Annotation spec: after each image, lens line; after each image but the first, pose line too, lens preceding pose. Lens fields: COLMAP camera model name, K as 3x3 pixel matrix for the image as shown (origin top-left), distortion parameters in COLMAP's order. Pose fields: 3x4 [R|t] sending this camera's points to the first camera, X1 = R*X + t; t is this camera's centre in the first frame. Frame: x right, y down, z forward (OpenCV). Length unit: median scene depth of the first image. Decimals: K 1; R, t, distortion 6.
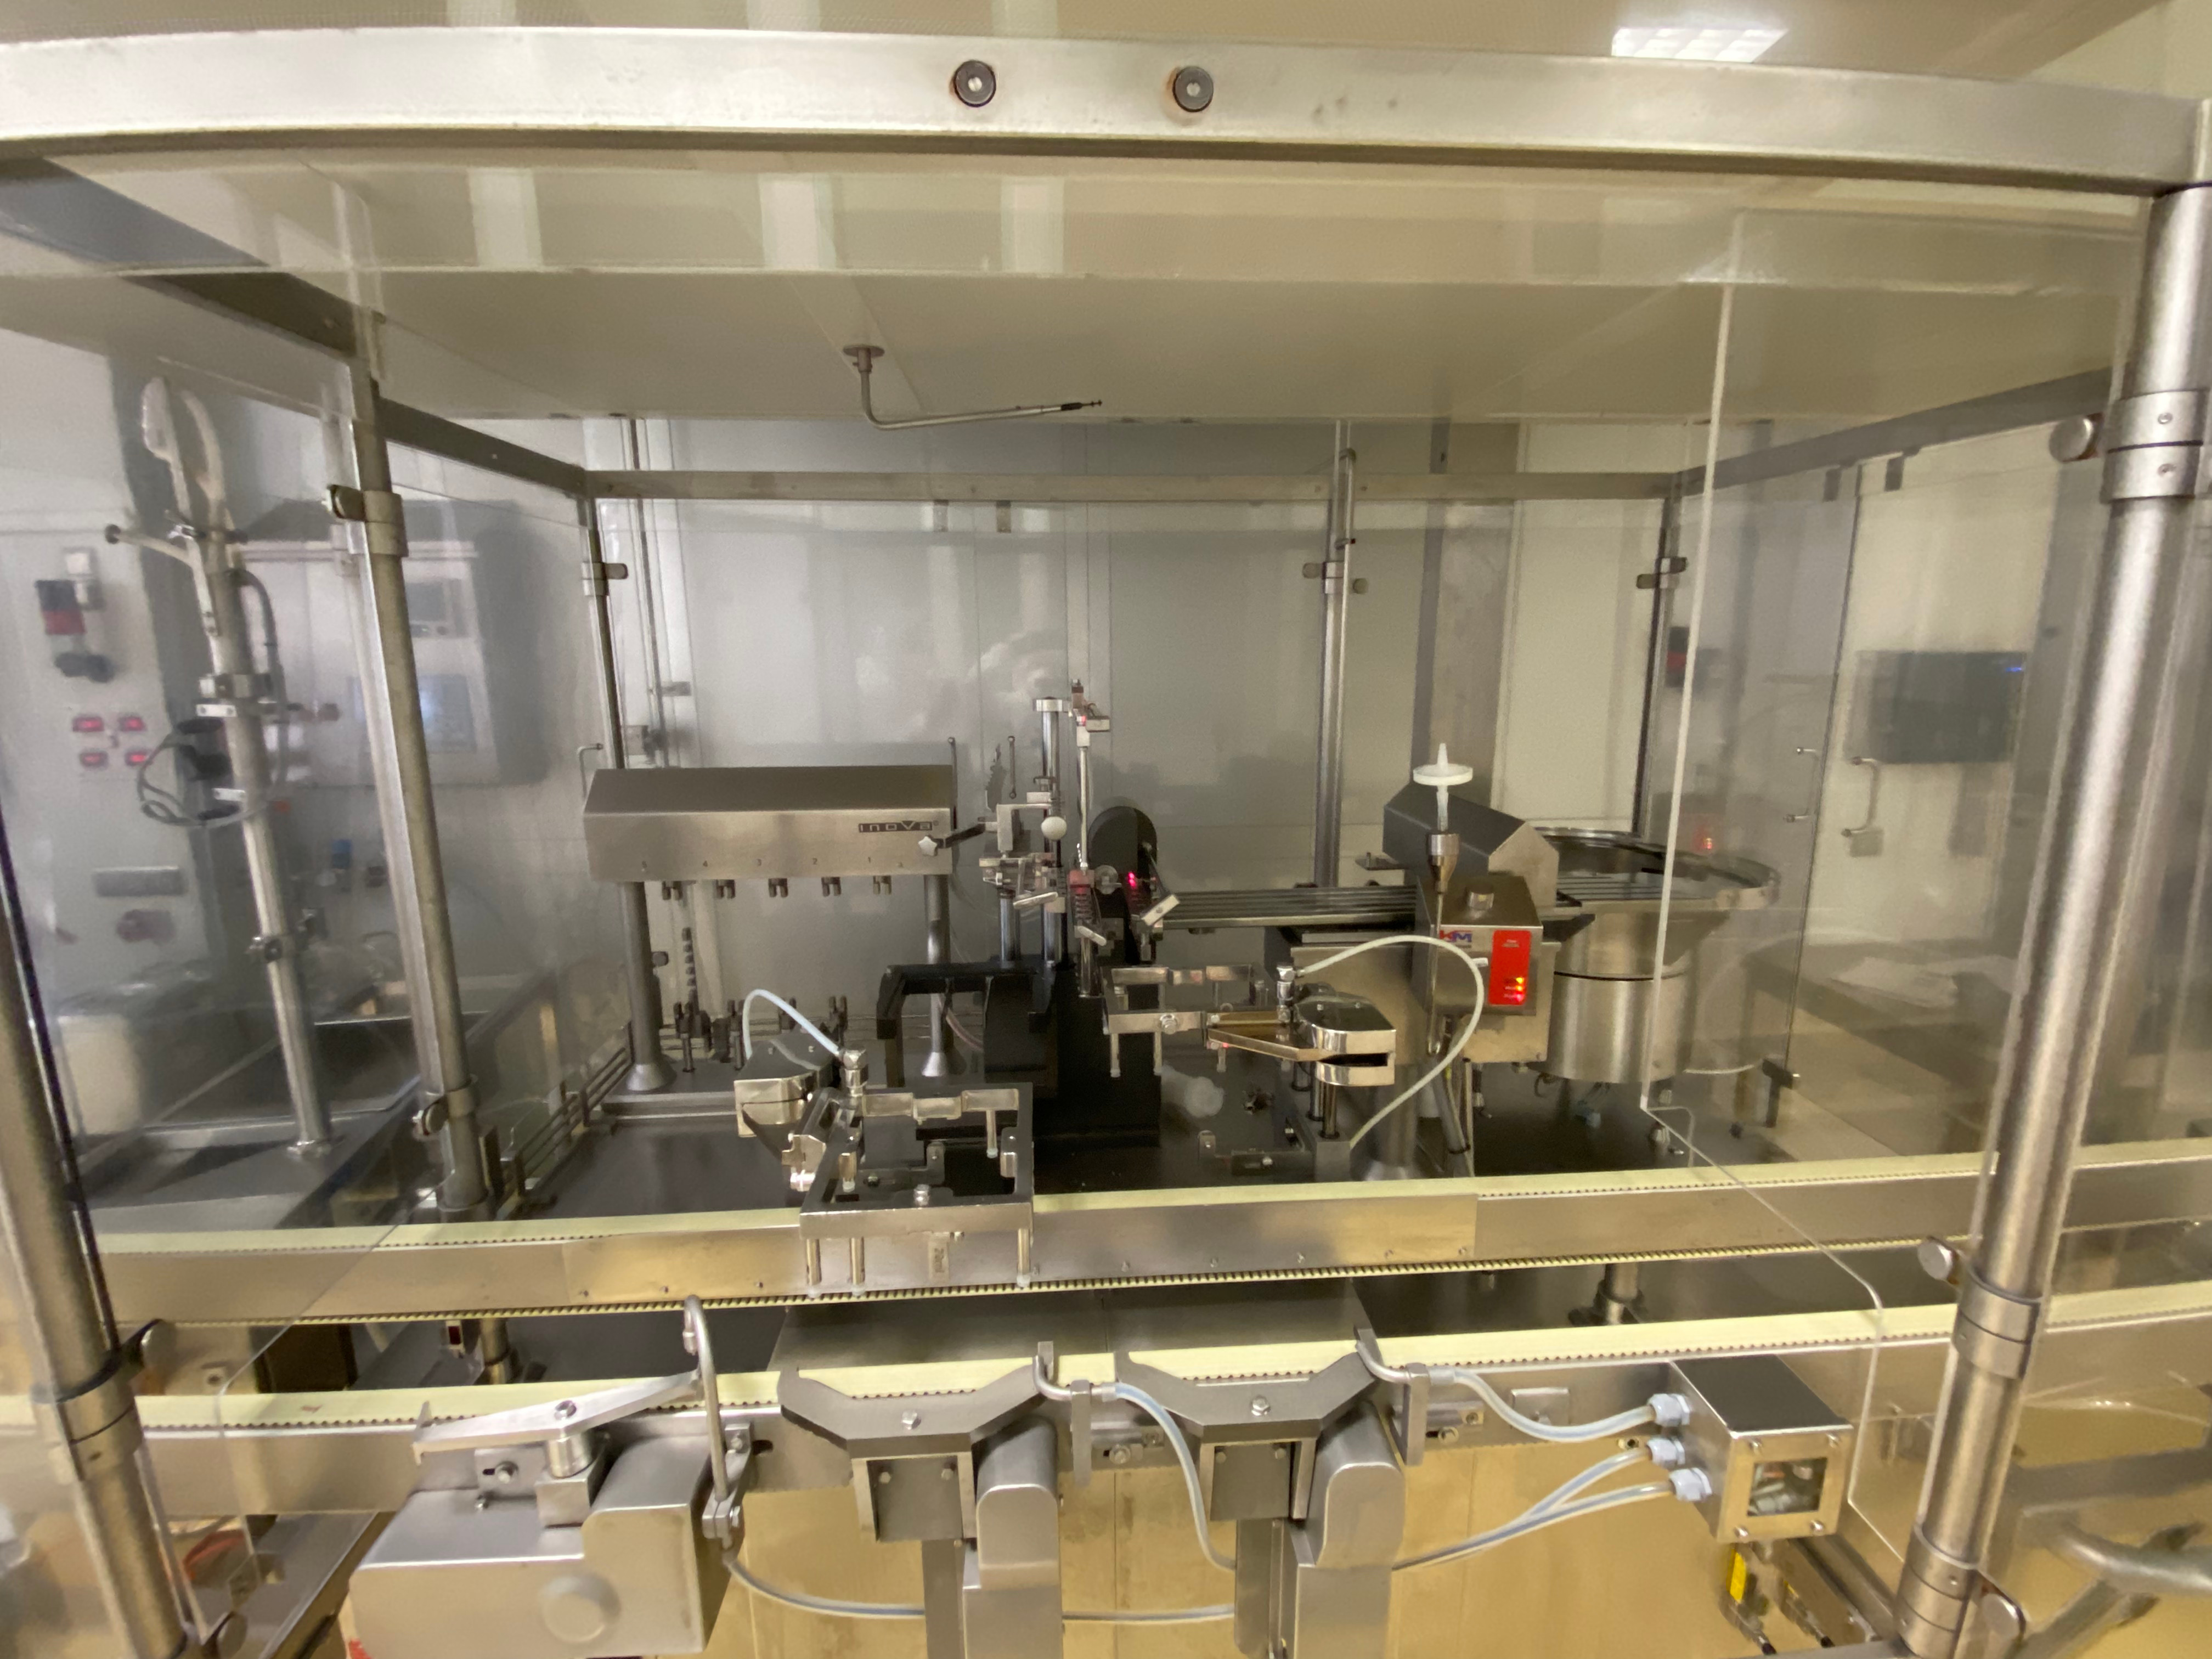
lens RADIAL K [[996.5, 0, 1133.7], [0, 996.5, 832.0], [0, 0, 1]] dist [0.067725, -0.056078]
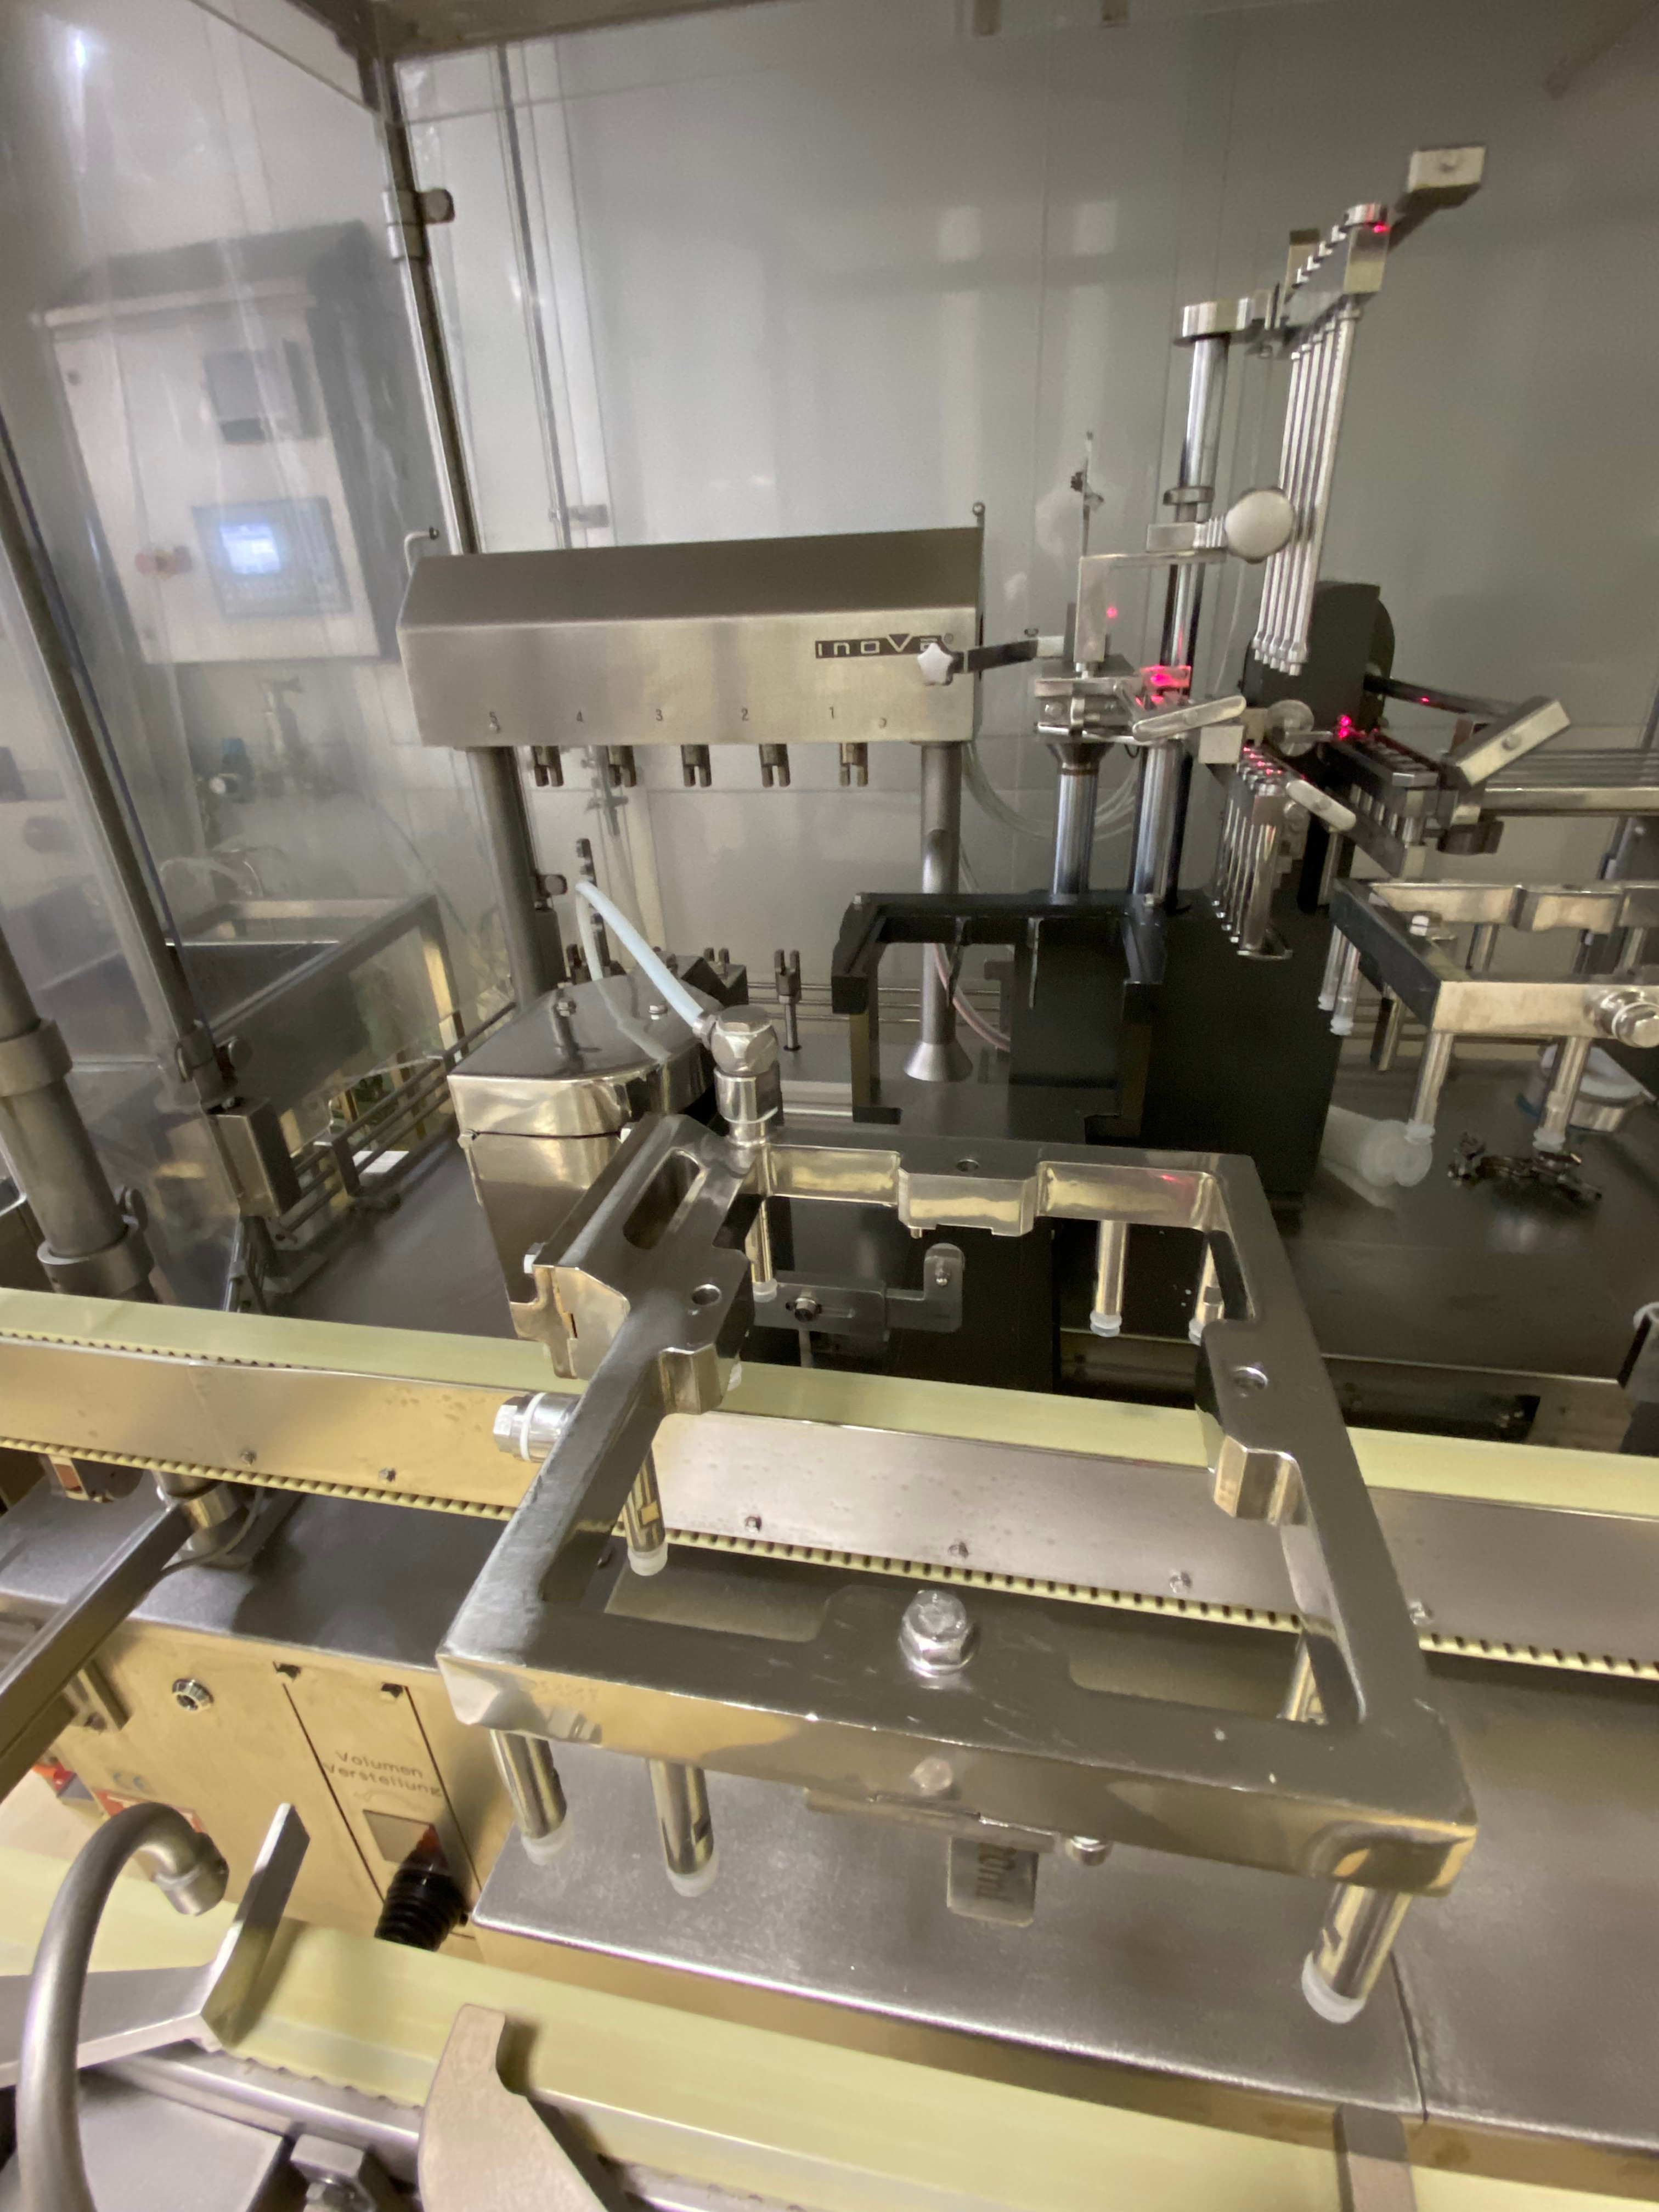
lens RADIAL K [[996.5, 0, 854.2], [0, 996.5, 1103.7], [0, 0, 1]] dist [0.067725, -0.056078]
pose [[0.966630, 0.088705, -0.240329, -0.089876], [-0.020797, 0.962213, 0.271501, 0.087483], [0.255331, -0.257443, 0.931949, 0.396684]]
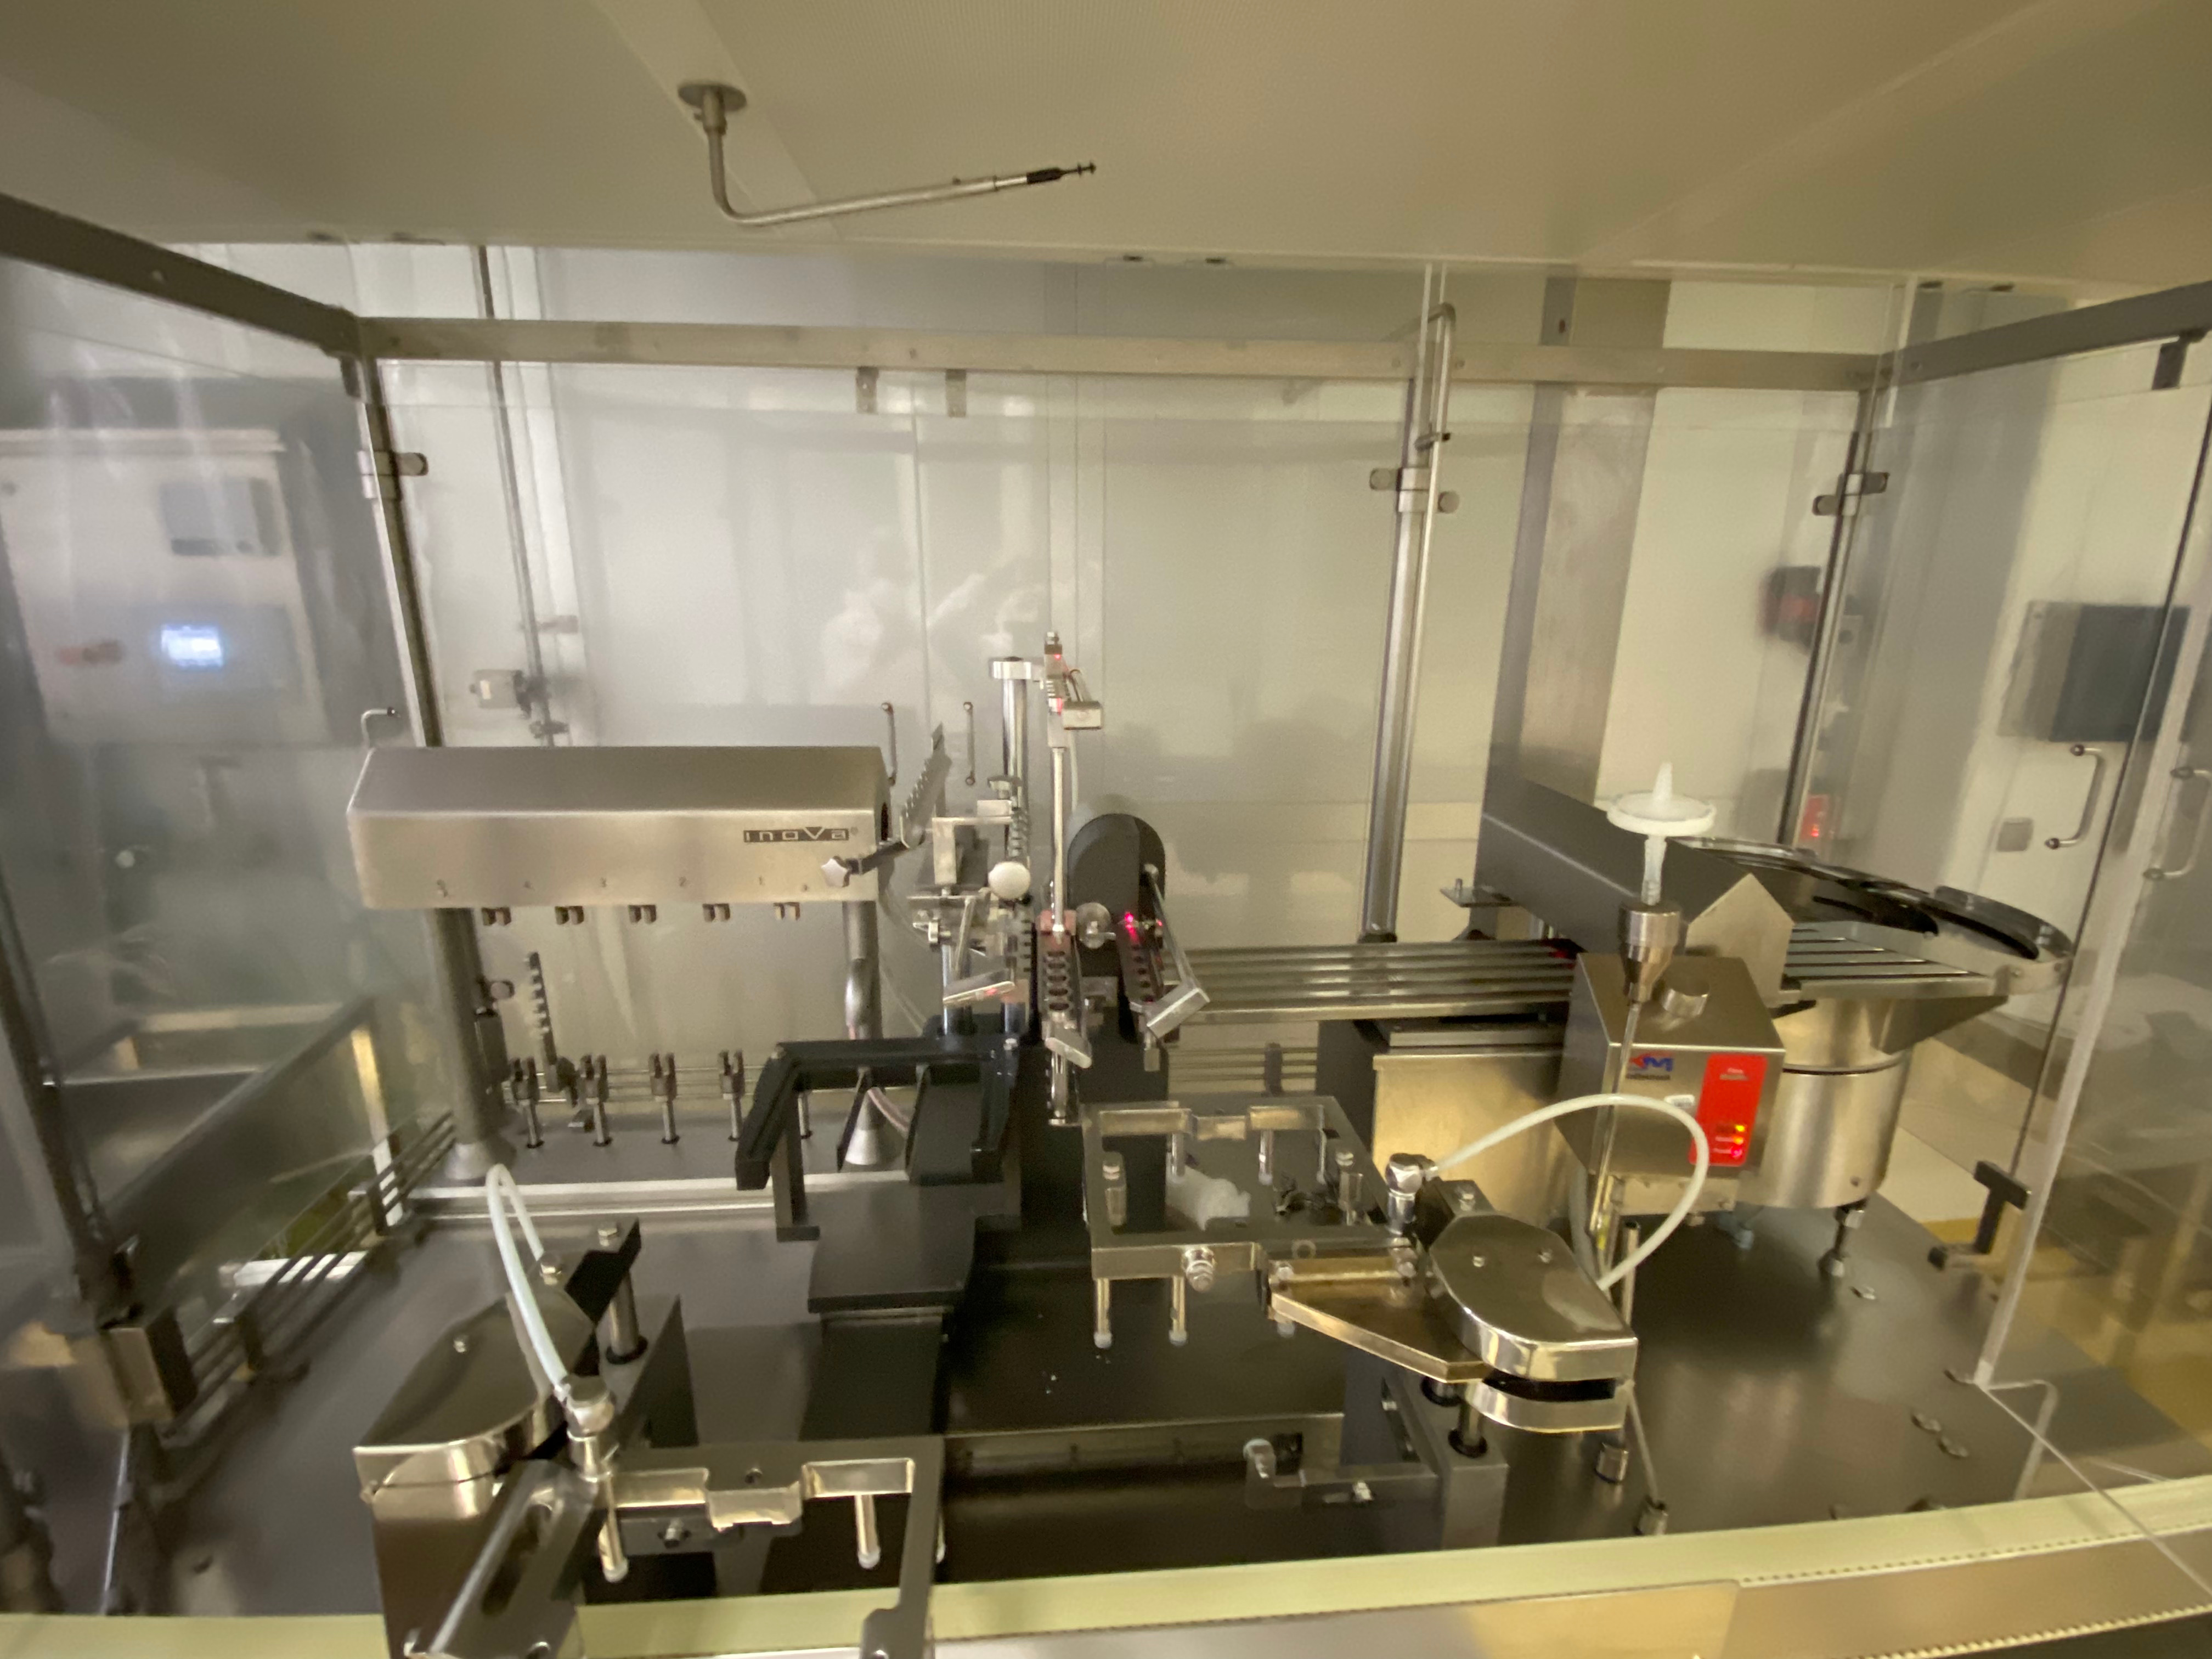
lens RADIAL K [[976.8, 0, 1126.1], [0, 976.8, 823.6], [0, 0, 1]] dist [0.027282, -0.021778]
pose [[0.999870, 0.015338, 0.004887, -0.008205], [-0.015627, 0.997694, 0.066057, -0.062430], [-0.003862, -0.066124, 0.997804, 0.306461]]
